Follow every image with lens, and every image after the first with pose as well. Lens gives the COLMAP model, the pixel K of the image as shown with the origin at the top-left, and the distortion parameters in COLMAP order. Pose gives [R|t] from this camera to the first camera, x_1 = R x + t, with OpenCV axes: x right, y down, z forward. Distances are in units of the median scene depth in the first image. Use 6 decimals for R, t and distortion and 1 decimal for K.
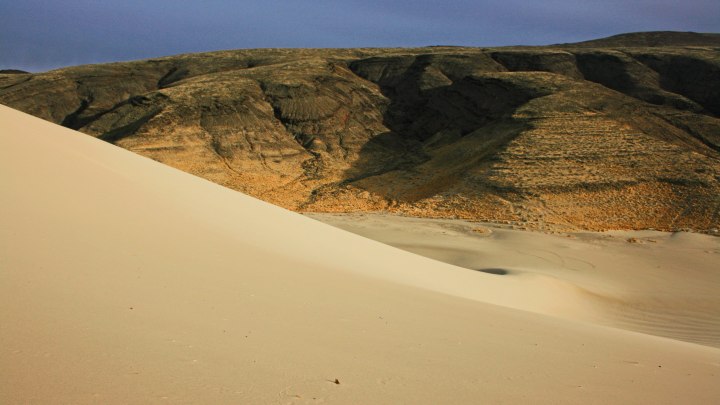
lens RADIAL K [[700.8, 0, 360.0], [0, 700.8, 202.5], [0, 0, 1]] dist [-0.225949, 0.314287]
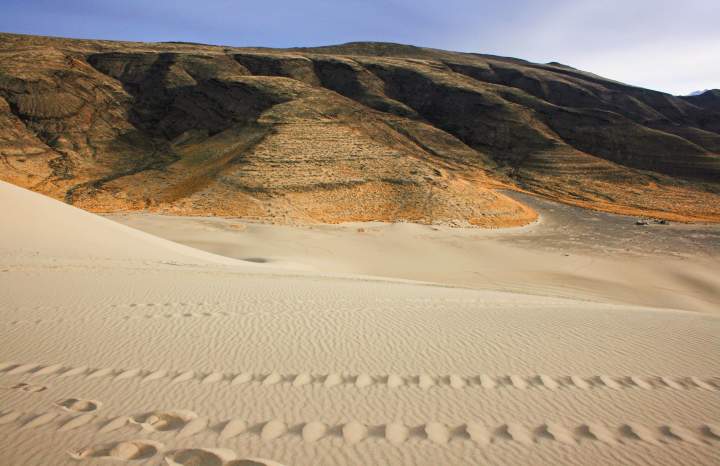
lens RADIAL K [[774.2, 0, 360.0], [0, 774.2, 233.0], [0, 0, 1]] dist [-0.008855, -0.009051]
pose [[0.933591, -0.038915, 0.356222, -0.073826], [0.017467, 0.997846, 0.063231, -0.020145], [-0.357915, -0.052810, 0.932260, -0.220611]]
